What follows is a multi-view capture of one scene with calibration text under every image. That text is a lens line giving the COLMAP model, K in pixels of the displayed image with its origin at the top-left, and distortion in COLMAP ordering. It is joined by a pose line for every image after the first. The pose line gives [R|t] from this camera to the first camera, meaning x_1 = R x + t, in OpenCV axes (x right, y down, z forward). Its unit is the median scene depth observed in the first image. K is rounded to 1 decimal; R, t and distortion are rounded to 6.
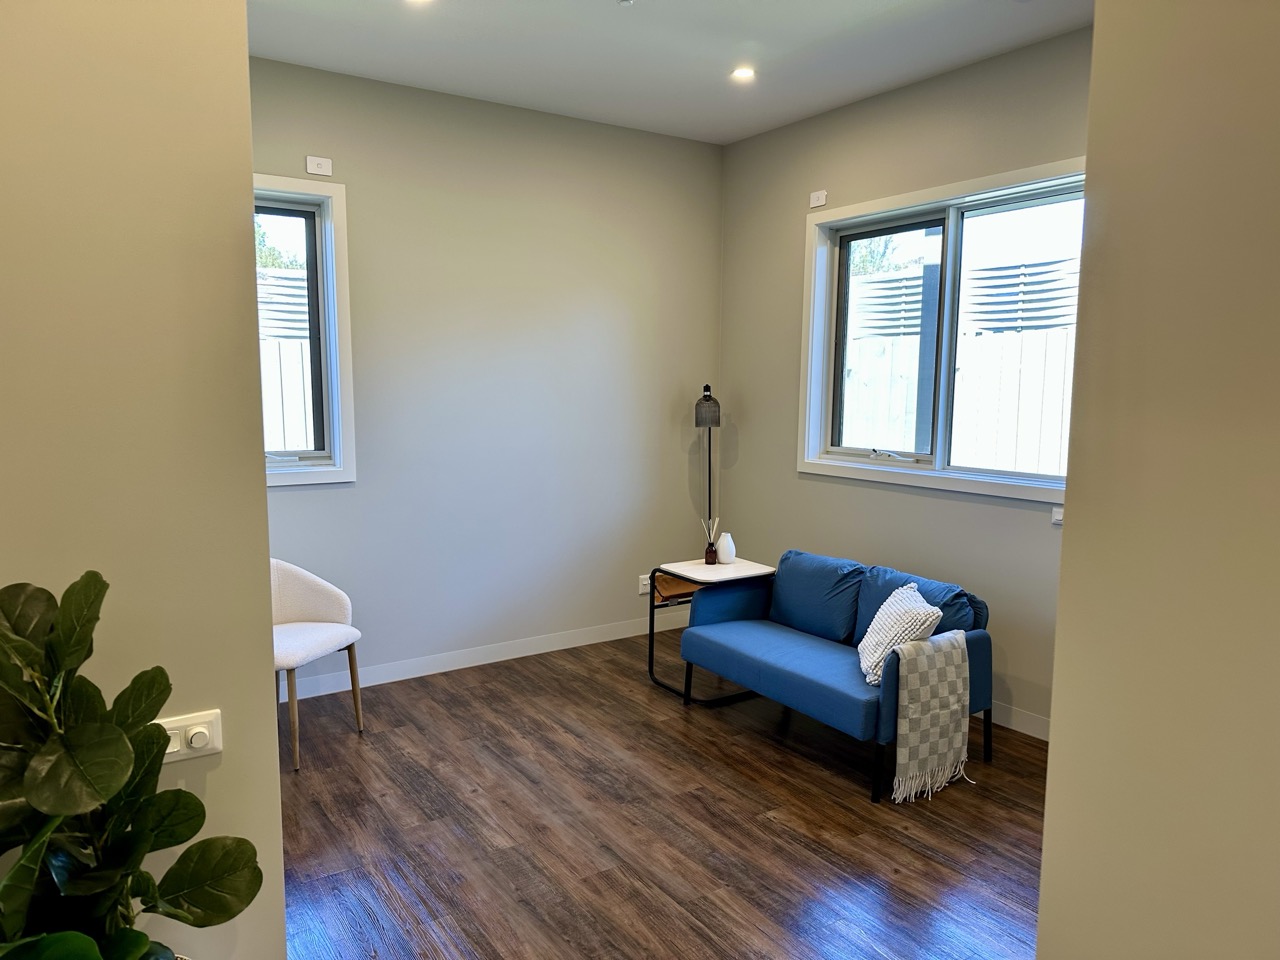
lens RADIAL K [[901.1, 0, 640.0], [0, 901.1, 480.0], [0, 0, 1]] dist [0.082569, -0.089567]
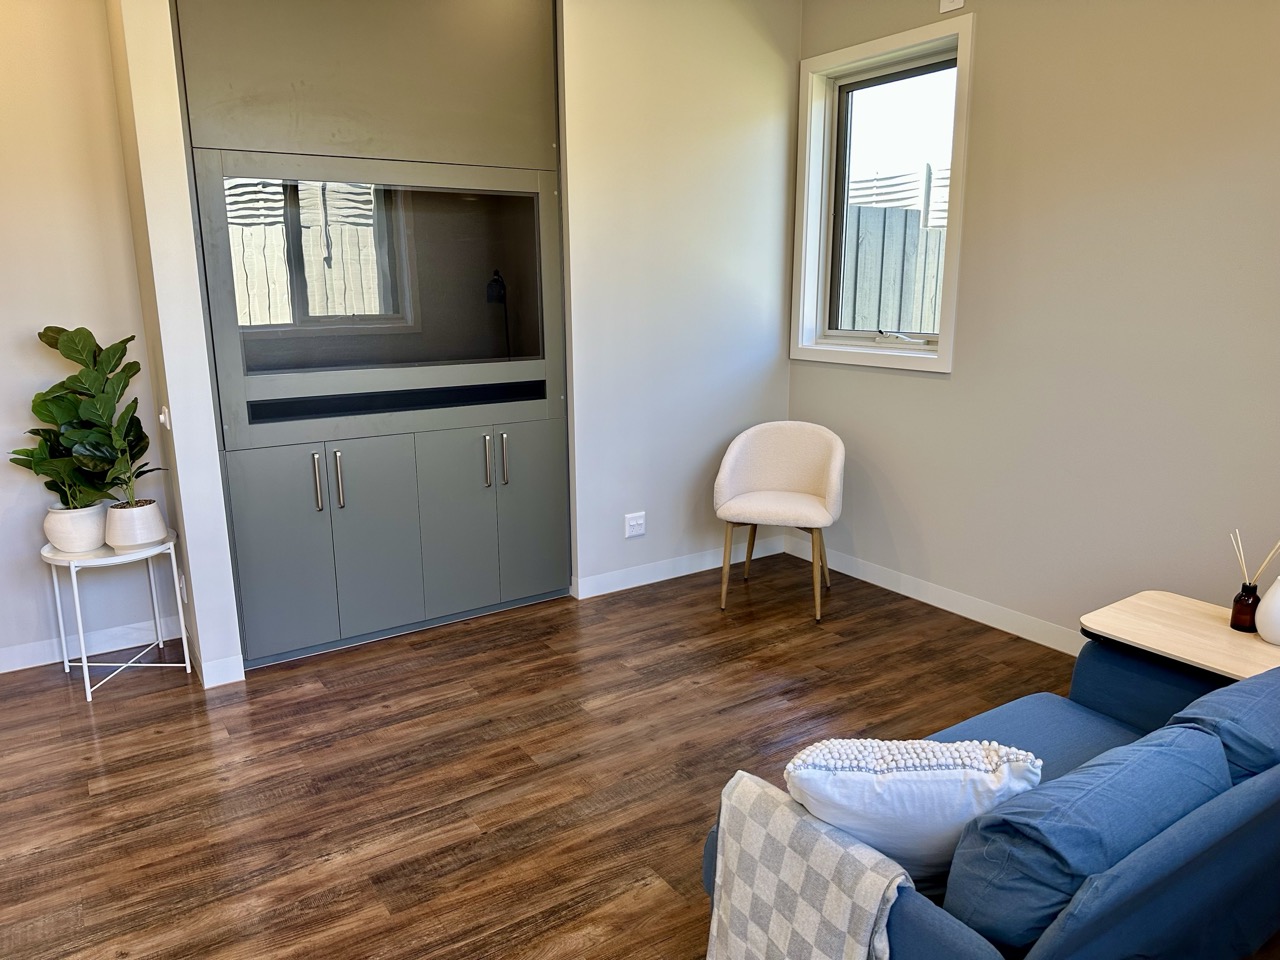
lens RADIAL K [[901.1, 0, 640.0], [0, 901.1, 480.0], [0, 0, 1]] dist [0.082569, -0.089567]
pose [[-0.007103, 0.216529, -0.976250, 0.682617], [-0.108172, 0.970380, 0.216014, -0.068277], [0.994107, 0.107137, 0.016530, 0.859596]]
